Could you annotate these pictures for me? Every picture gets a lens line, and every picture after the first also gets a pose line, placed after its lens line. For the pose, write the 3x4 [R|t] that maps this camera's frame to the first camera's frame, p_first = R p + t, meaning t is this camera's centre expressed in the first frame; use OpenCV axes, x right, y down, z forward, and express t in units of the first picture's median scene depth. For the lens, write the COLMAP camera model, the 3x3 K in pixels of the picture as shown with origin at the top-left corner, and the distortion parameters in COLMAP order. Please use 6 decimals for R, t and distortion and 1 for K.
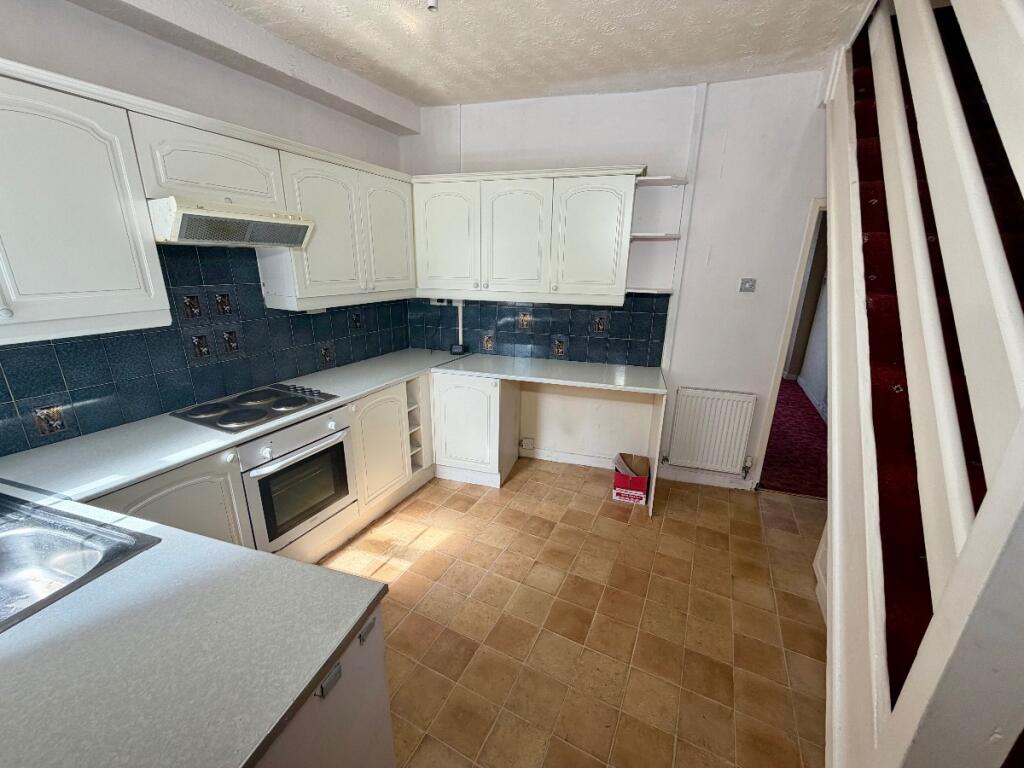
lens RADIAL K [[408.7, 0, 501.1], [0, 408.7, 386.1], [0, 0, 1]] dist [0.000243, -0.000016]
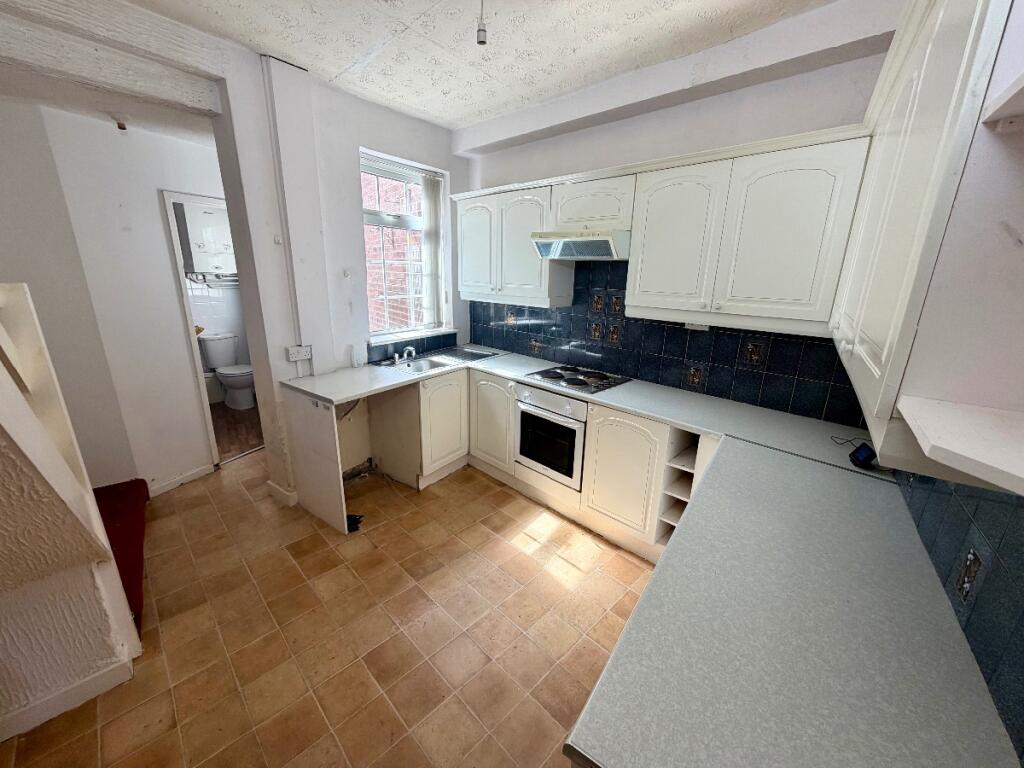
lens RADIAL K [[404.7, 0, 512.0], [0, 404.7, 384.0], [0, 0, 1]] dist [0.001181, -0.000072]
pose [[-0.303858, 0.244188, -0.920892, 0.662301], [-0.302114, 0.892012, 0.336215, -0.300727], [0.903547, 0.380377, -0.197272, 1.026158]]
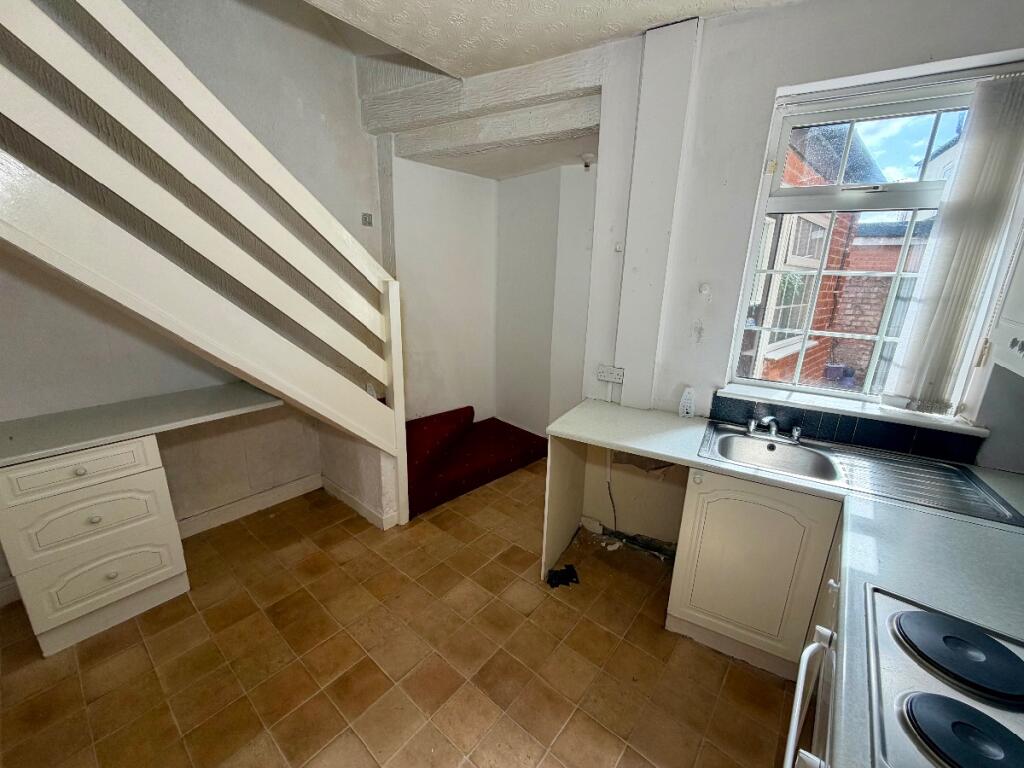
lens RADIAL K [[404.7, 0, 512.0], [0, 404.7, 384.0], [0, 0, 1]] dist [0.001181, -0.000072]
pose [[-0.978259, -0.091825, 0.185948, -0.202741], [0.021353, 0.847269, 0.530734, -0.333804], [-0.206283, 0.523166, -0.826888, 1.123023]]
